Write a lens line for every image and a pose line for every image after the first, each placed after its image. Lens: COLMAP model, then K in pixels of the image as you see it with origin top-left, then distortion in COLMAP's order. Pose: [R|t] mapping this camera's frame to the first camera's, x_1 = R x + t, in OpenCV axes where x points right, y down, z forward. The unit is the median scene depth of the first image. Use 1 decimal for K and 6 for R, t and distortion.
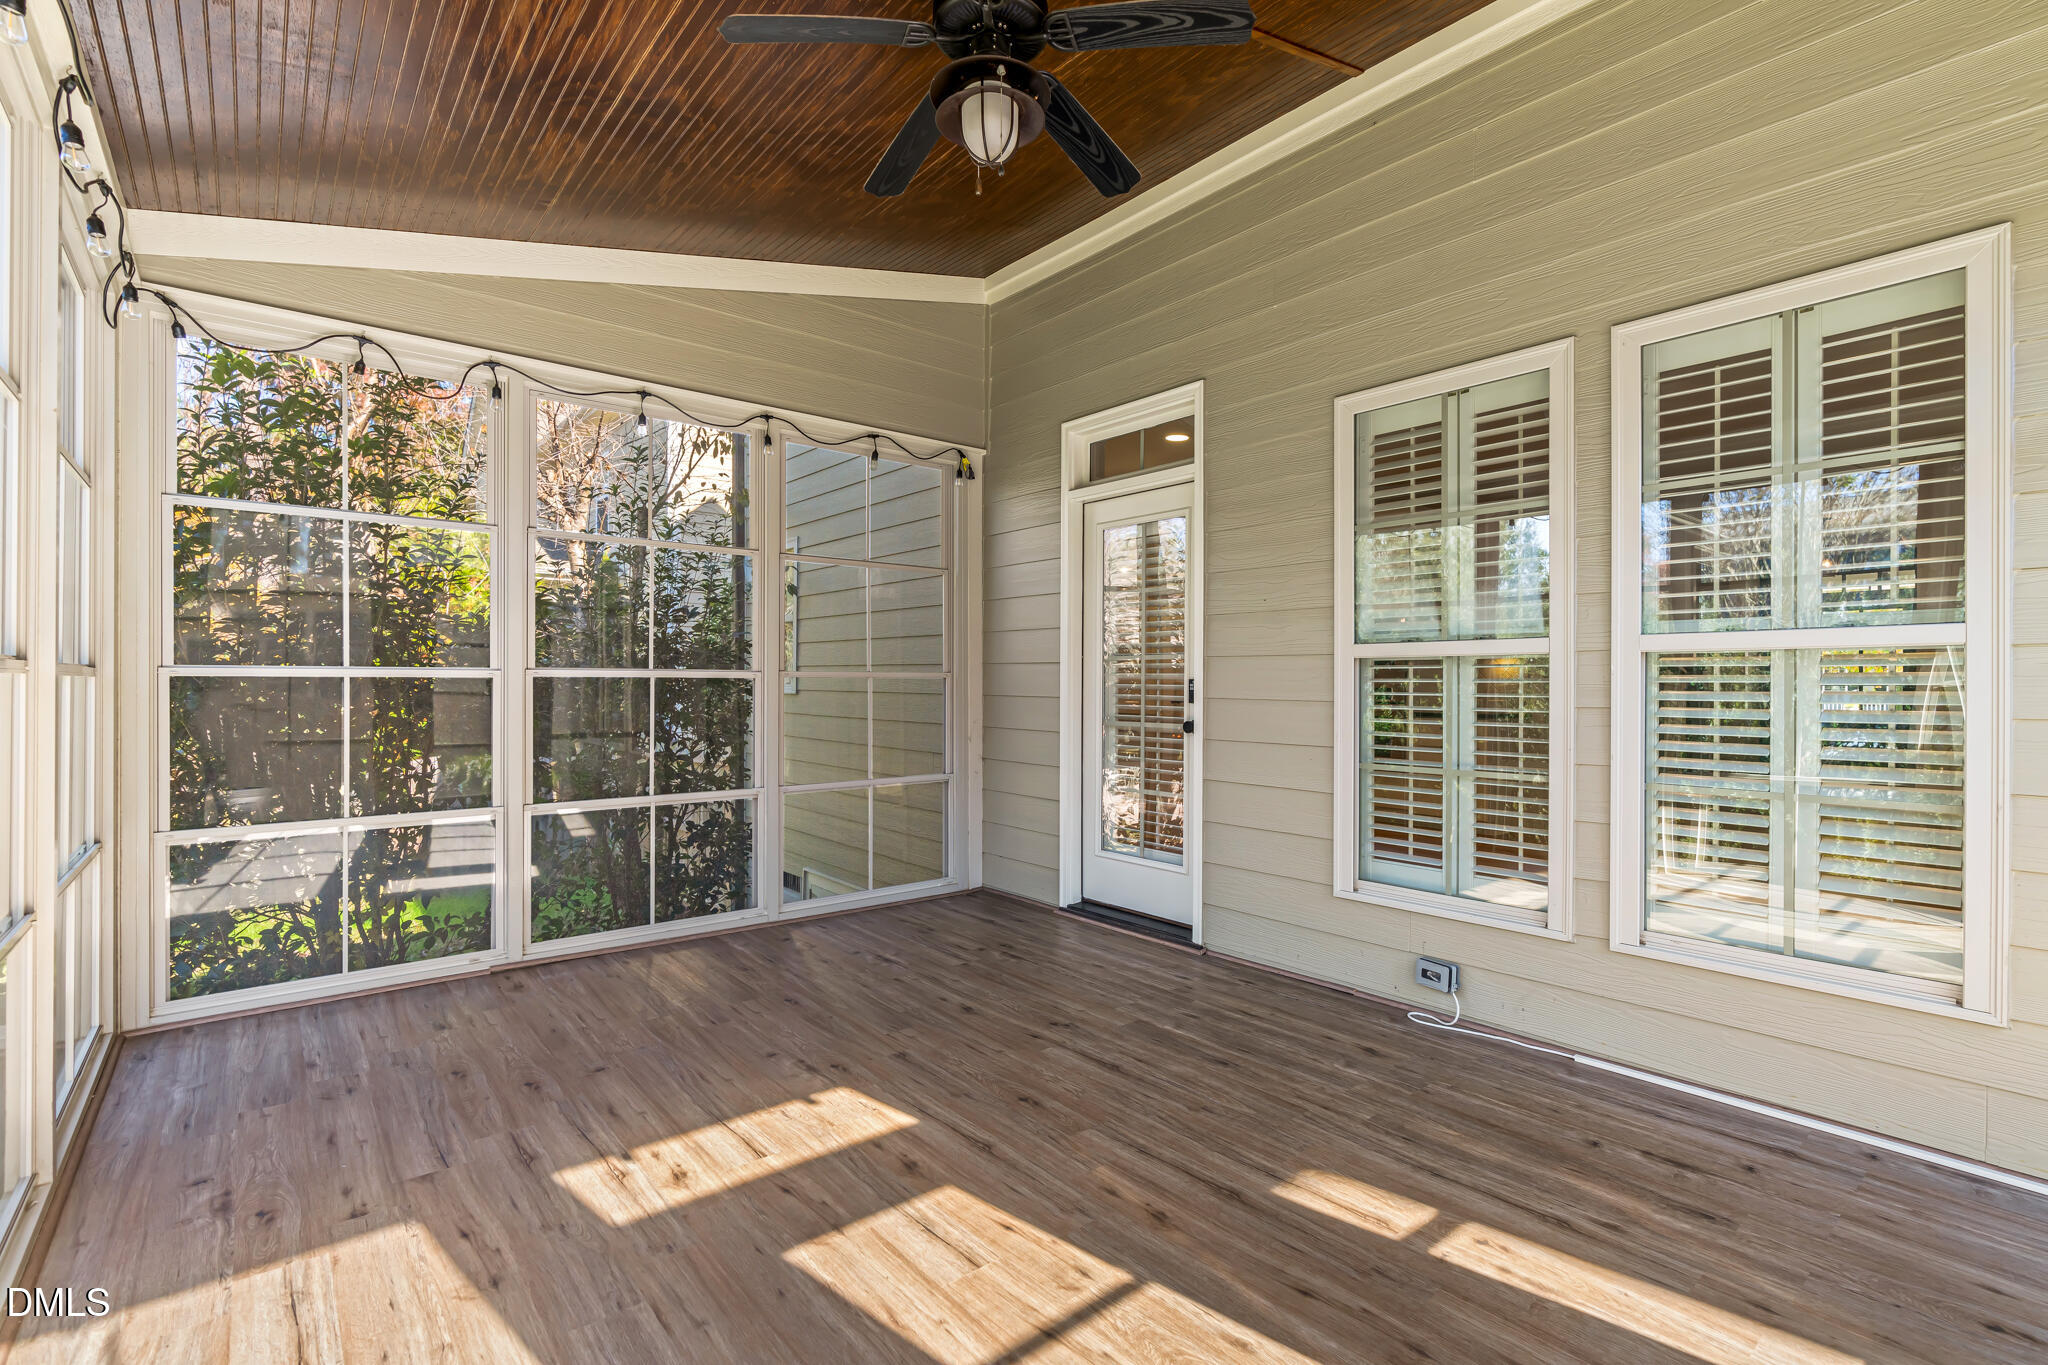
lens RADIAL K [[935.1, 0, 1024.0], [0, 935.1, 682.5], [0, 0, 1]] dist [-0.003081, 0.000147]
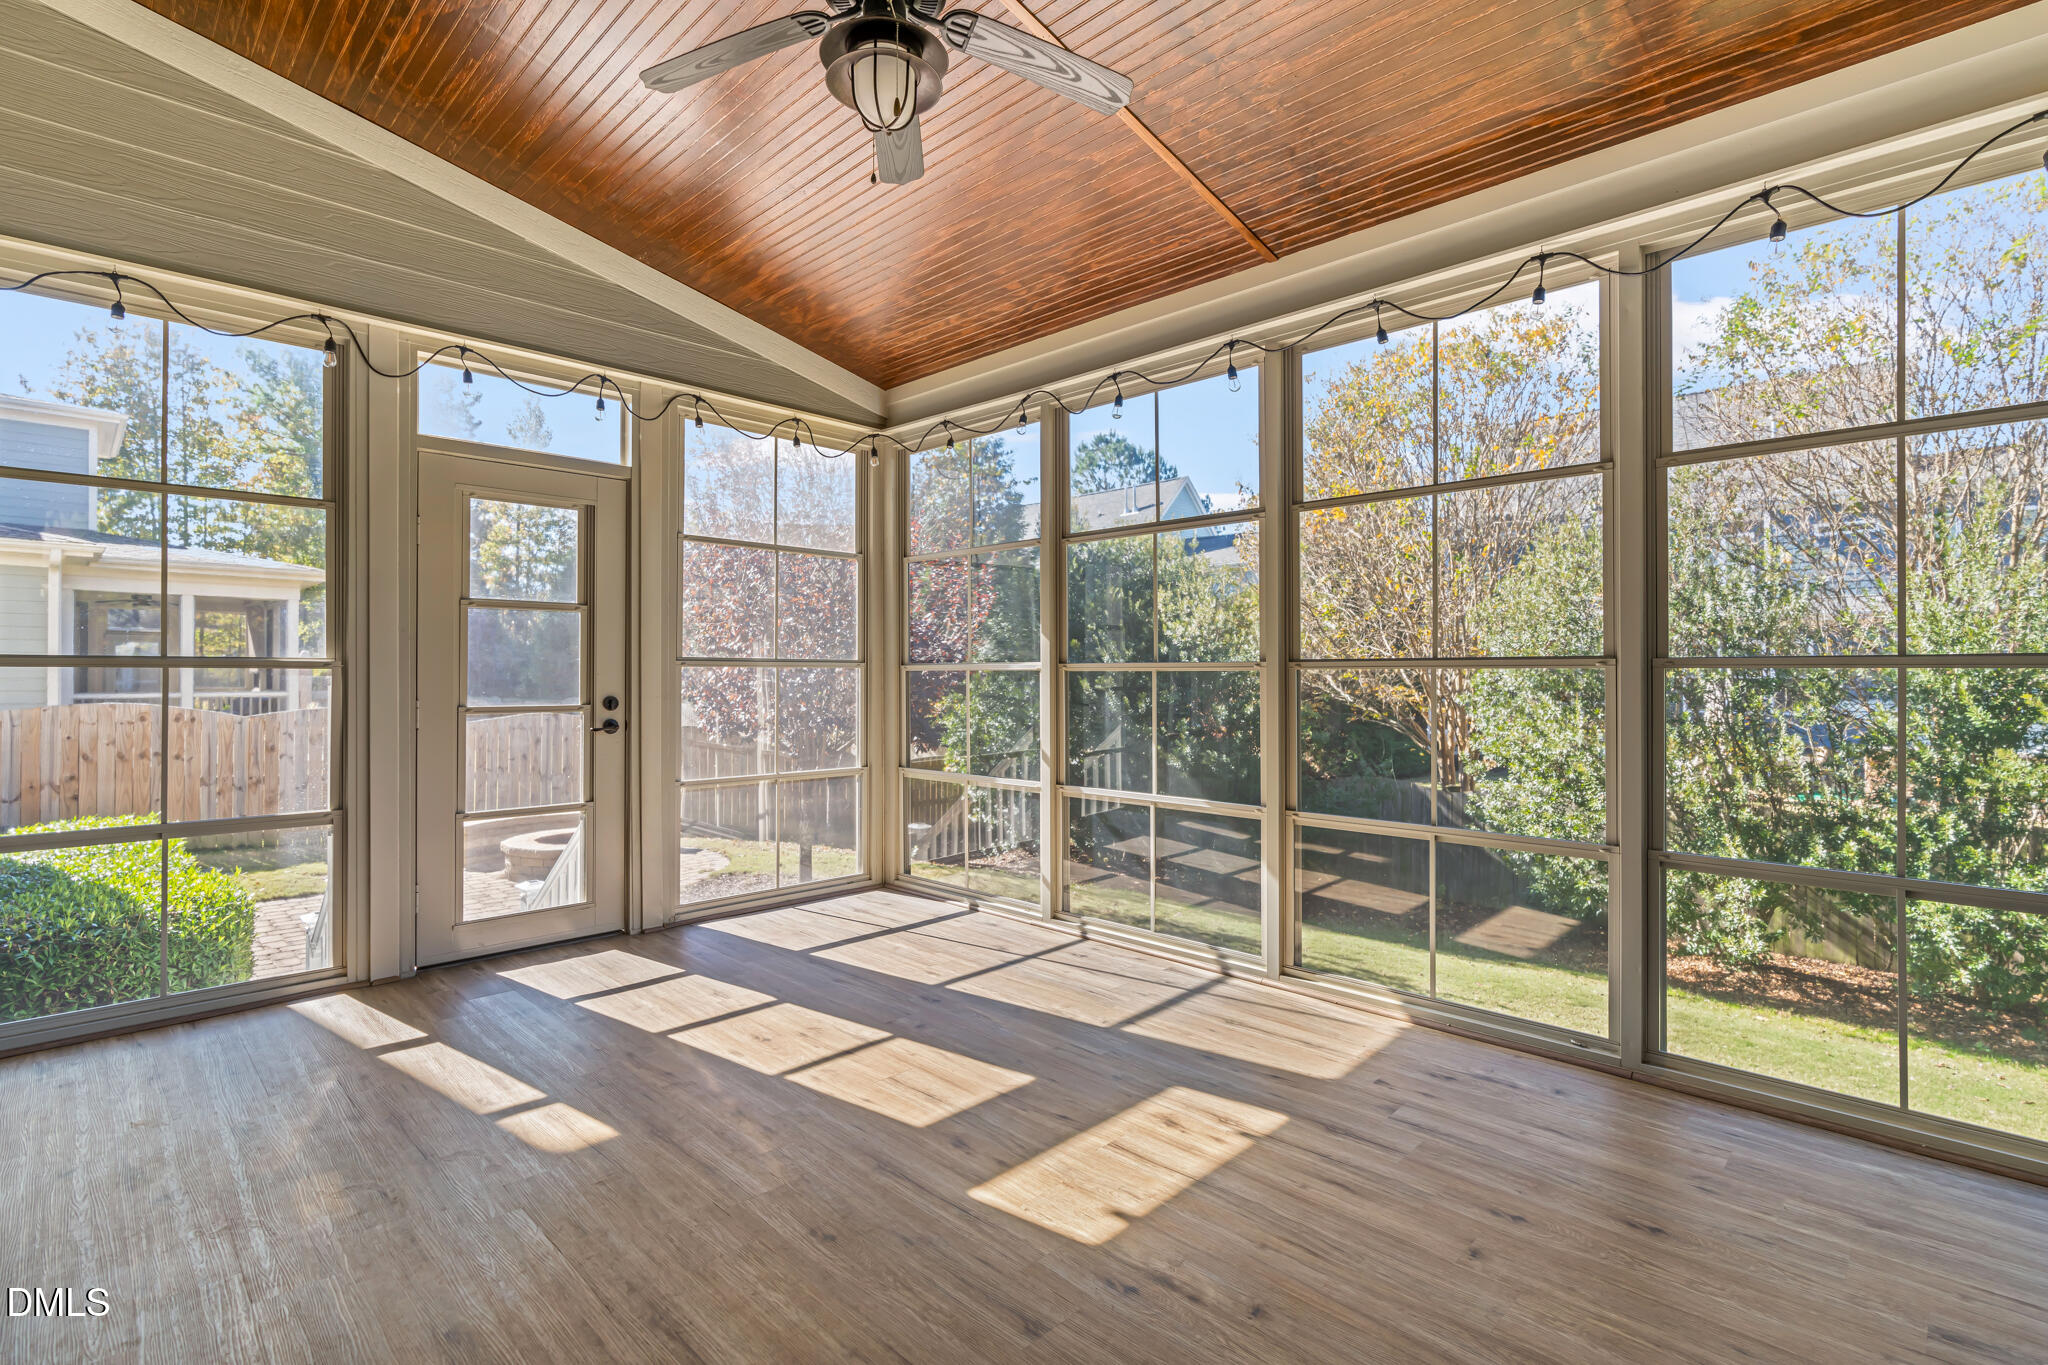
lens RADIAL K [[935.1, 0, 1024.0], [0, 935.1, 682.5], [0, 0, 1]] dist [-0.003081, 0.000147]
pose [[-0.995014, -0.002211, -0.099709, -0.091181], [-0.003397, 0.999926, 0.011721, 0.007060], [0.099676, 0.012001, -0.994948, 2.050754]]
